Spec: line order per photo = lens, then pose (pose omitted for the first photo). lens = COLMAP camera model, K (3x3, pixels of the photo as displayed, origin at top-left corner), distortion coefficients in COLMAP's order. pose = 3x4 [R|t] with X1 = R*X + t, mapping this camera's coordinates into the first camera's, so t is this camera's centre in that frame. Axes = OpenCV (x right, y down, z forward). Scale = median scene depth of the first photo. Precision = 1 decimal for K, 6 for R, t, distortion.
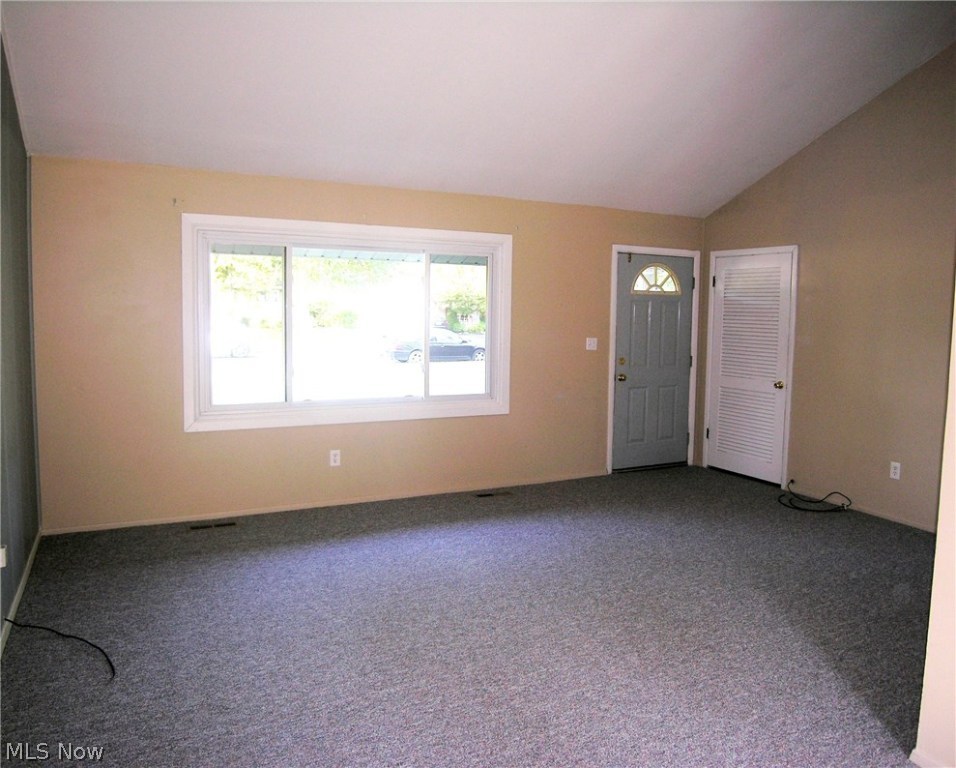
lens RADIAL K [[712.0, 0, 480.4], [0, 712.0, 381.7], [0, 0, 1]] dist [-0.008673, -0.000077]
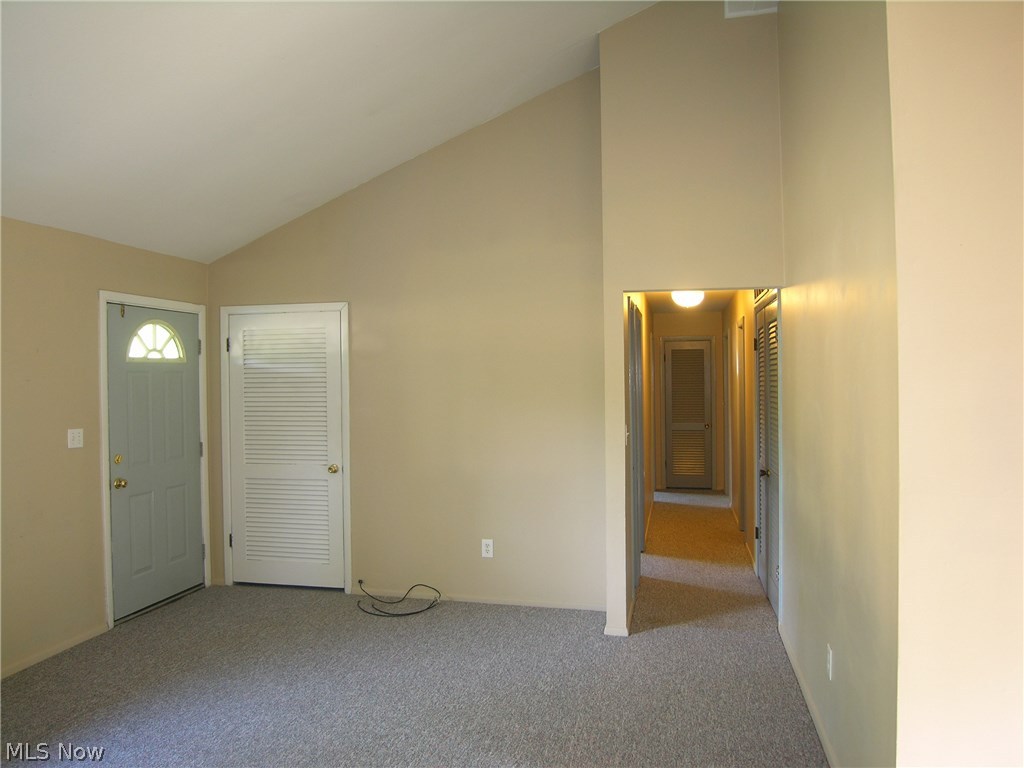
lens RADIAL K [[748.4, 0, 509.1], [0, 748.4, 381.5], [0, 0, 1]] dist [-0.049615, -0.005660]
pose [[0.645331, -0.030885, 0.763278, -0.098512], [0.103097, 0.993562, -0.046963, -0.031254], [-0.756914, 0.108999, 0.644361, 0.248539]]
